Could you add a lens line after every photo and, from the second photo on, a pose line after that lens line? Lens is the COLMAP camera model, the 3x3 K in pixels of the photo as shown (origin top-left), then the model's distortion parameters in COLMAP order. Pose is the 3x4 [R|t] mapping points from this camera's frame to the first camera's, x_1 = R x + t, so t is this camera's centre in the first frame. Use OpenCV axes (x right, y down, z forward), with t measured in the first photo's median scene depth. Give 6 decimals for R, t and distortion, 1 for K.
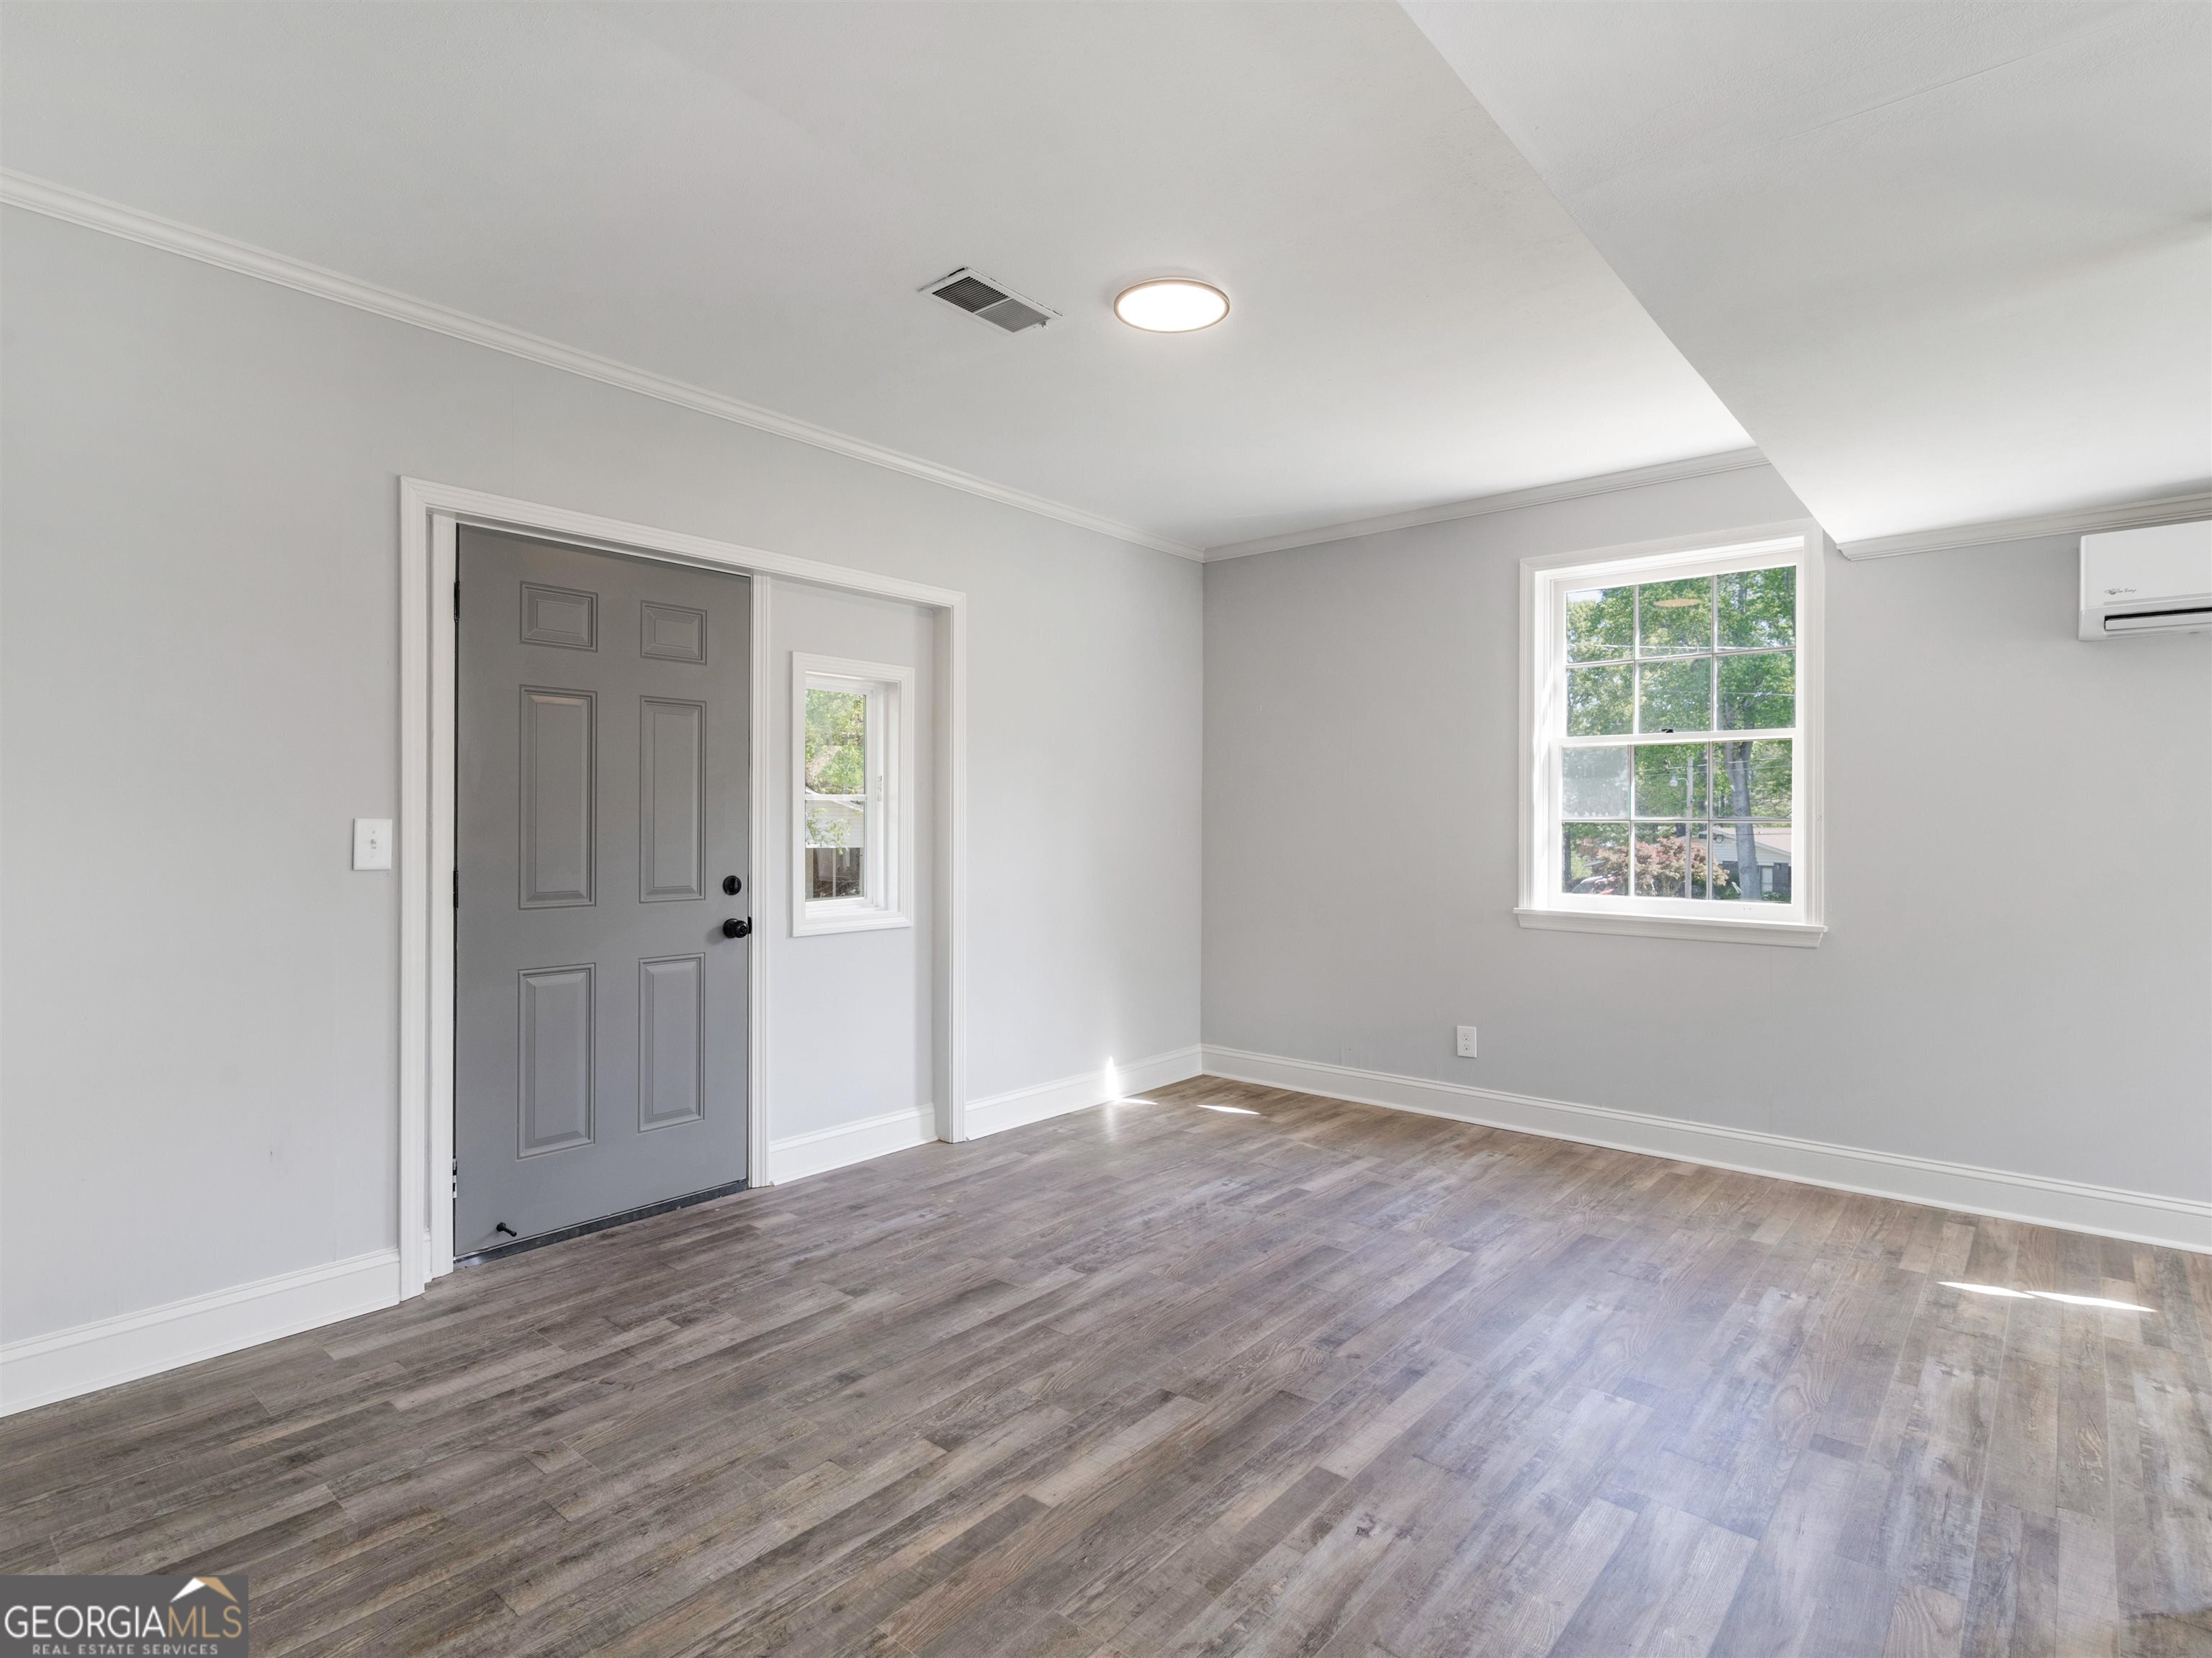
lens RADIAL K [[1148.6, 0, 1105.3], [0, 1148.6, 827.1], [0, 0, 1]] dist [-0.000326, 0.000507]
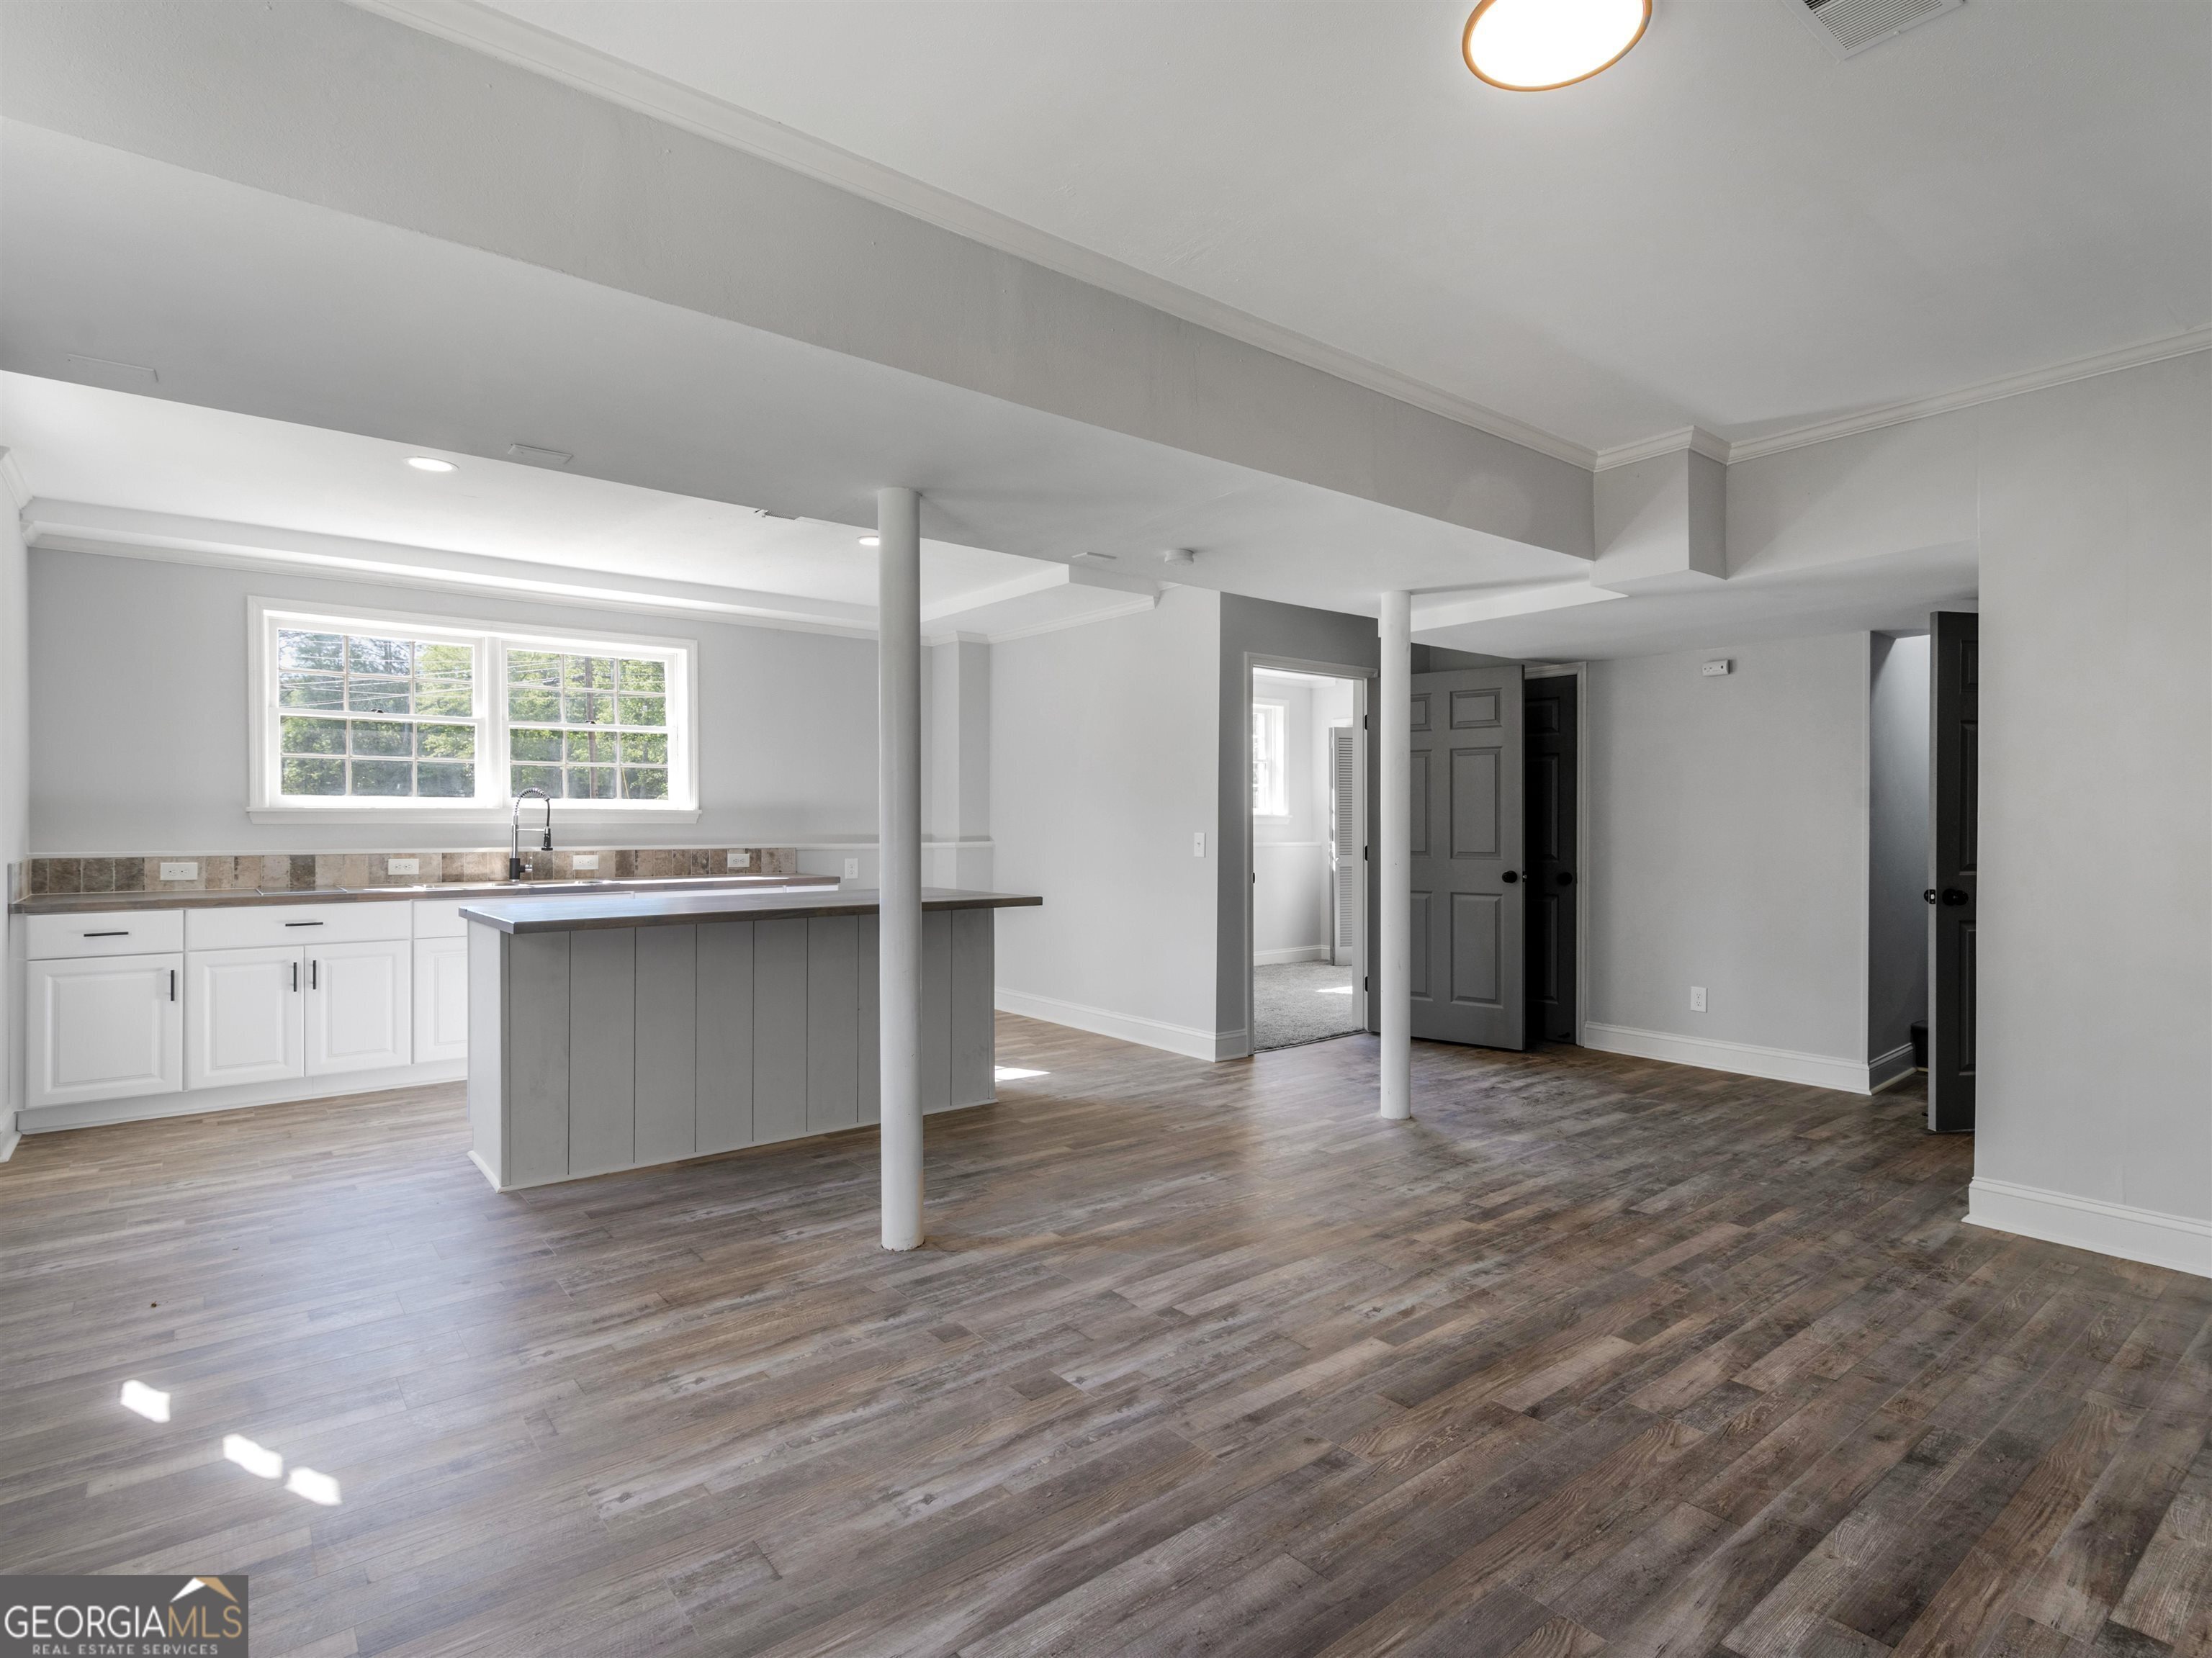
lens RADIAL K [[1148.6, 0, 1110.9], [0, 1148.6, 825.9], [0, 0, 1]] dist [-0.000326, 0.000507]
pose [[-0.974778, -0.004678, 0.223126, 0.193783], [-0.003085, 0.999967, 0.007487, -0.007713], [-0.223153, 0.006610, -0.974761, 2.091008]]
